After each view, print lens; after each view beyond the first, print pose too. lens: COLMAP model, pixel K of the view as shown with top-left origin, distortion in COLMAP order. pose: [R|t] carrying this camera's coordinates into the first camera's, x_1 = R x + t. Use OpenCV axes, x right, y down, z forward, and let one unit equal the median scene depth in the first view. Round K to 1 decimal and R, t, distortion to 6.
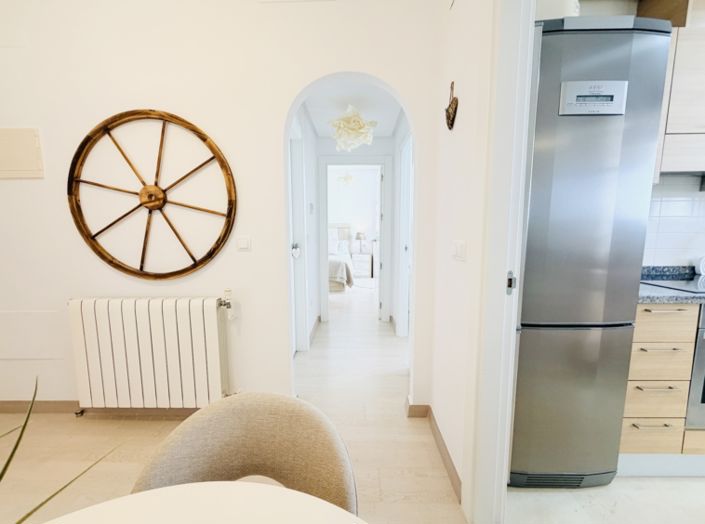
lens RADIAL K [[280.2, 0, 350.7], [0, 280.2, 262.0], [0, 0, 1]] dist [0.000084, -0.000172]
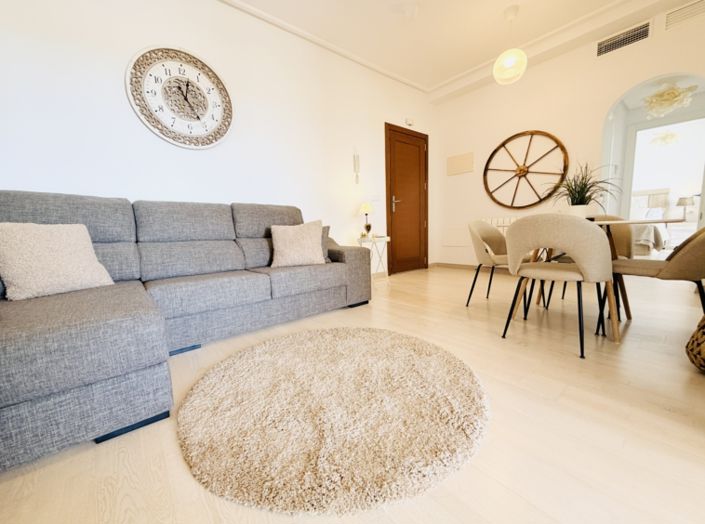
lens RADIAL K [[280.2, 0, 350.7], [0, 280.2, 262.0], [0, 0, 1]] dist [0.000084, -0.000172]
pose [[0.649339, 0.071957, -0.757088, 0.098320], [-0.051391, 0.997390, 0.050719, 0.304876], [0.758761, 0.005973, 0.651342, -1.008124]]
